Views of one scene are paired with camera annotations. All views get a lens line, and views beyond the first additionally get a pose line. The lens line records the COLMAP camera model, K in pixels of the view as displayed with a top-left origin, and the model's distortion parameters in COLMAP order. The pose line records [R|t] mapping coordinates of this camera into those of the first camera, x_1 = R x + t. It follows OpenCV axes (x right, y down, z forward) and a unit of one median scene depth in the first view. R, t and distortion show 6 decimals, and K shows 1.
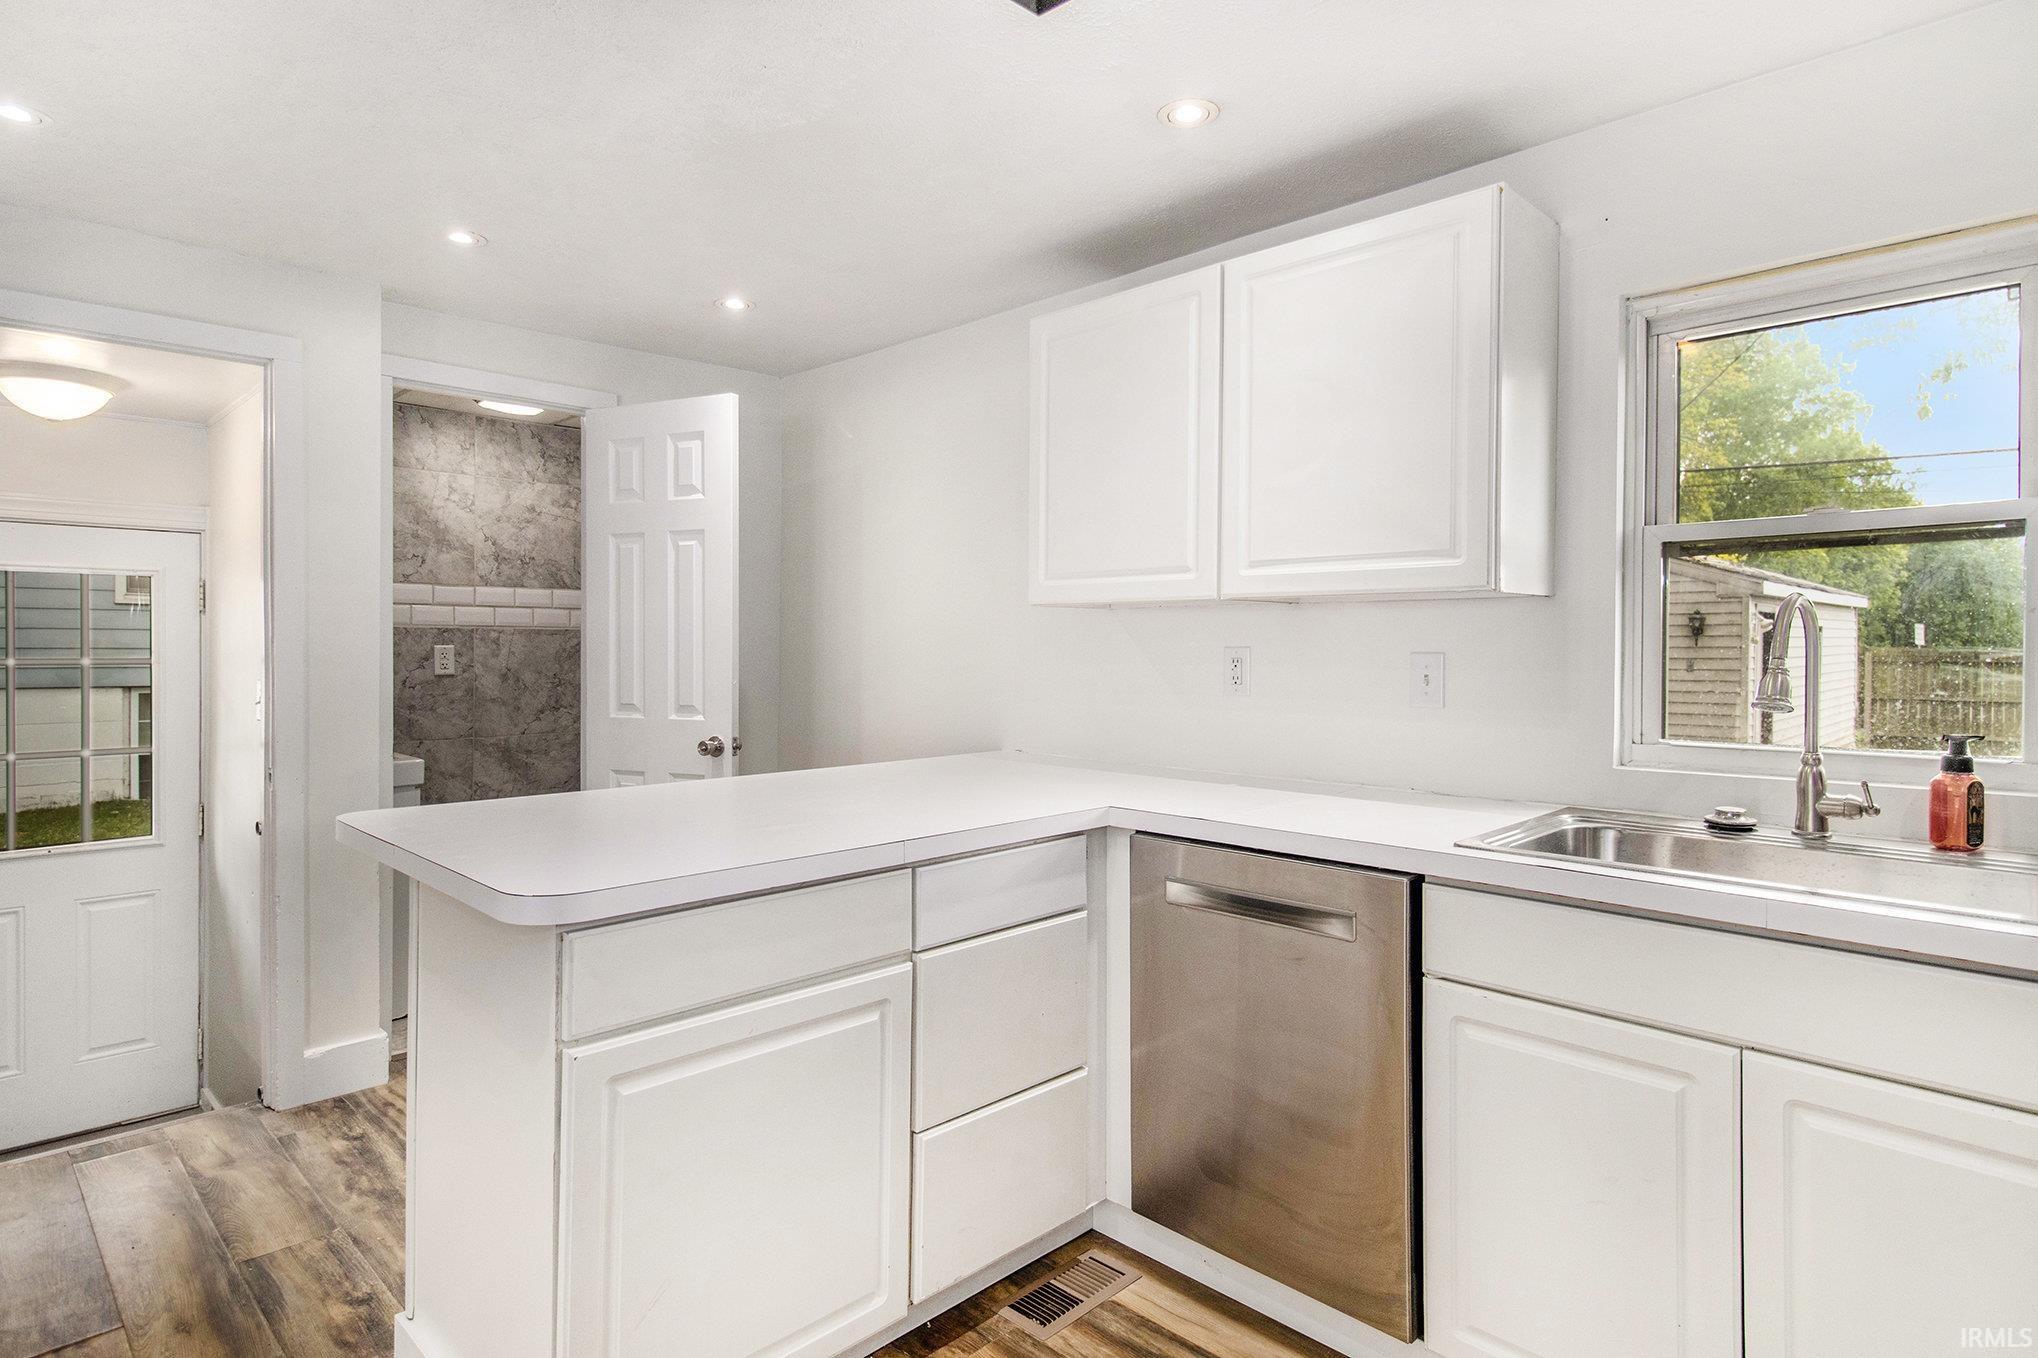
lens RADIAL K [[1087.8, 0, 1025.0], [0, 1087.8, 644.5], [0, 0, 1]] dist [0.002004, 0.000396]
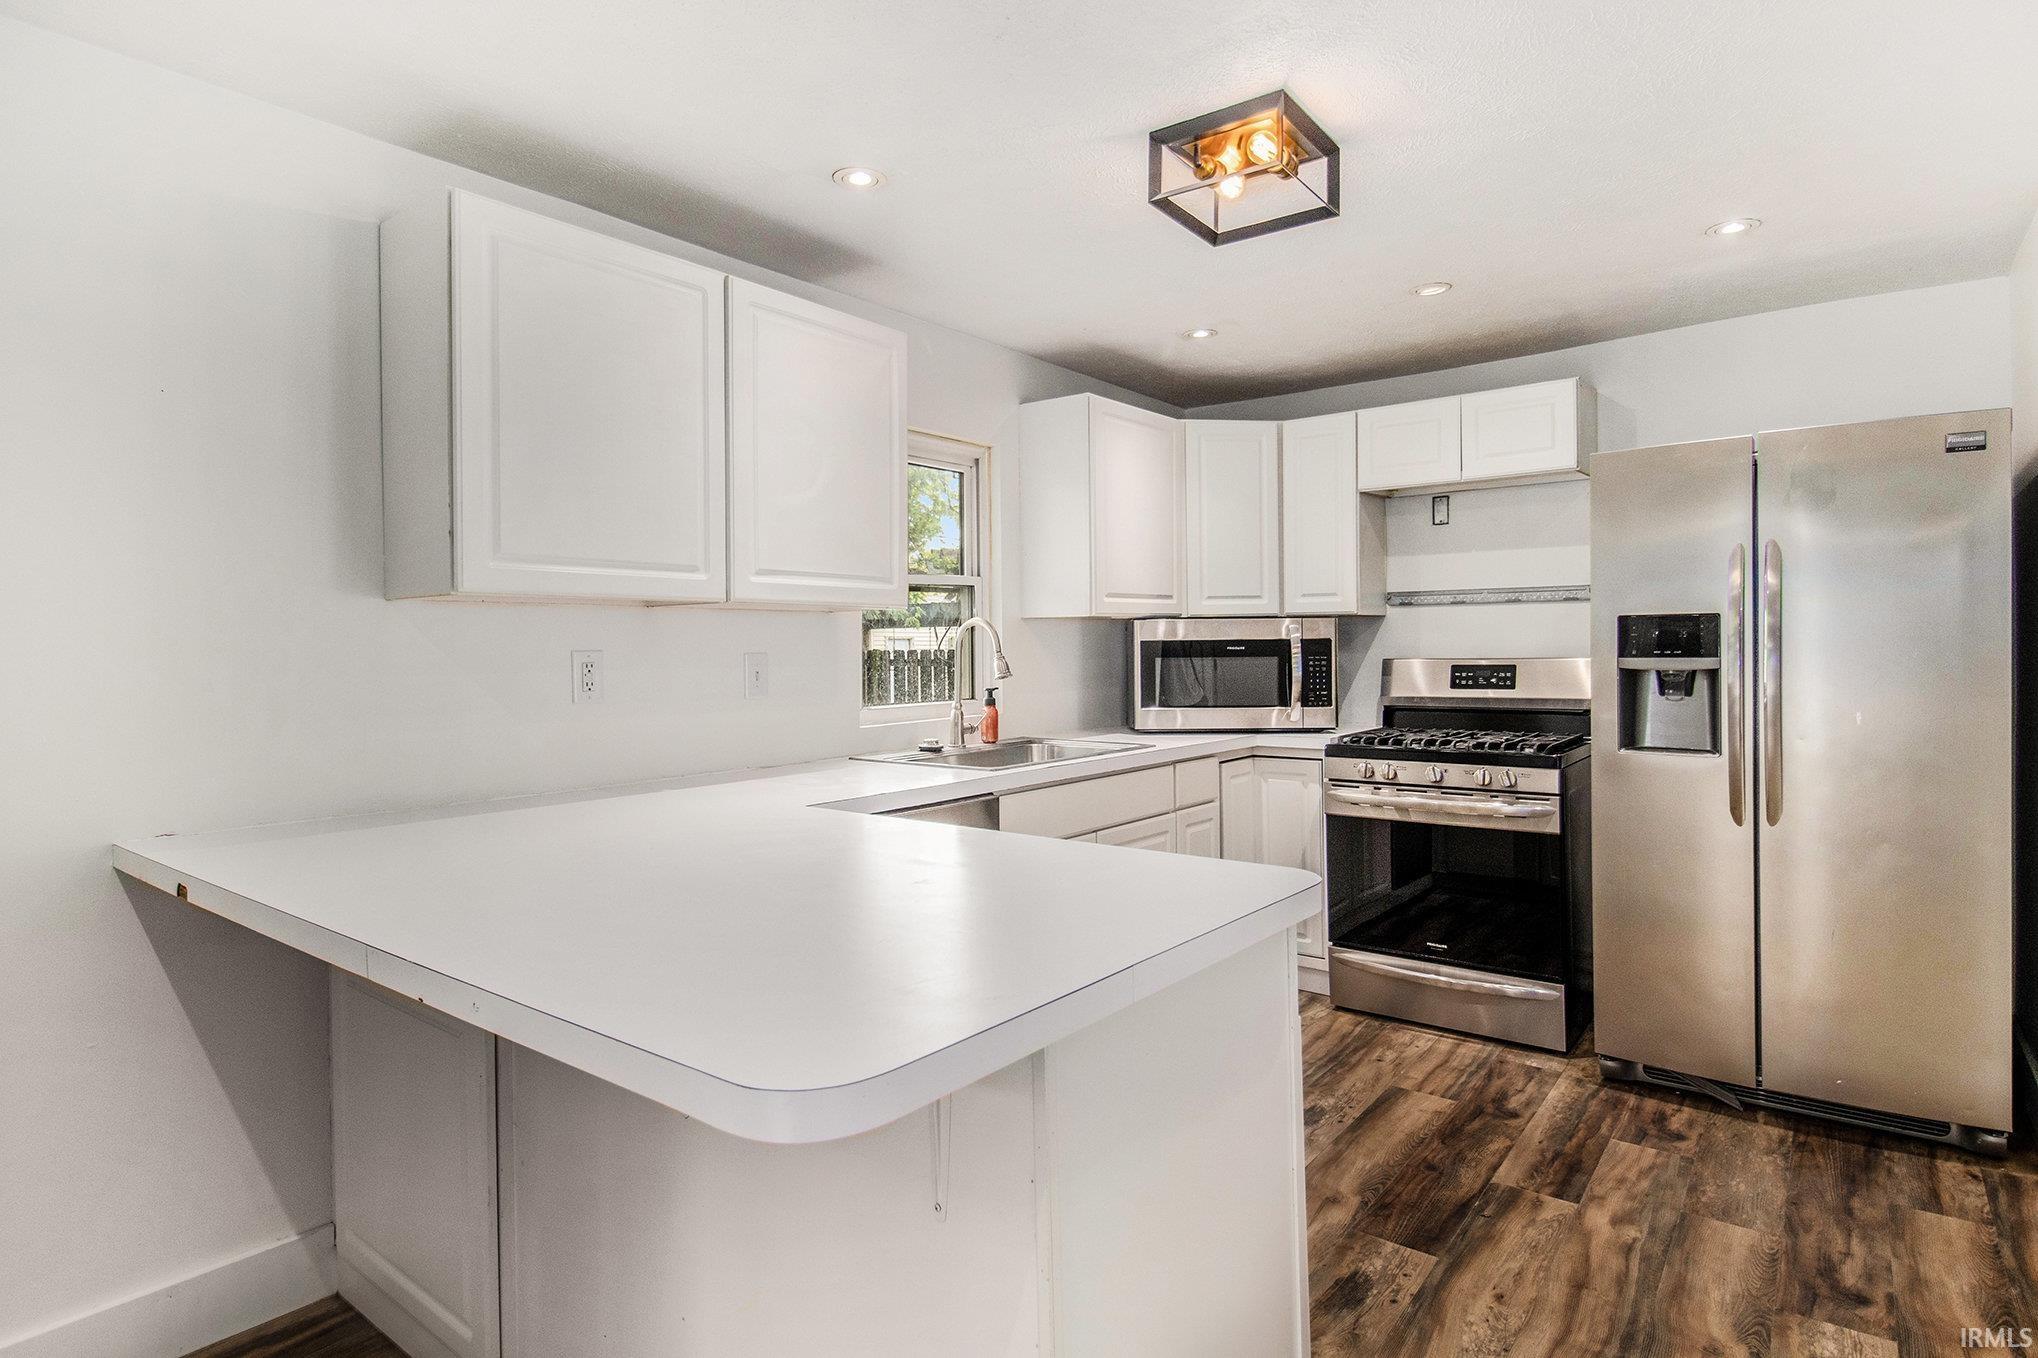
lens RADIAL K [[1087.8, 0, 1025.0], [0, 1087.8, 644.5], [0, 0, 1]] dist [0.002004, 0.000396]
pose [[-0.121536, 0.003657, 0.992580, -0.895083], [0.013373, 0.999908, -0.002046, 0.004773], [-0.992497, 0.013025, -0.121574, 0.869174]]
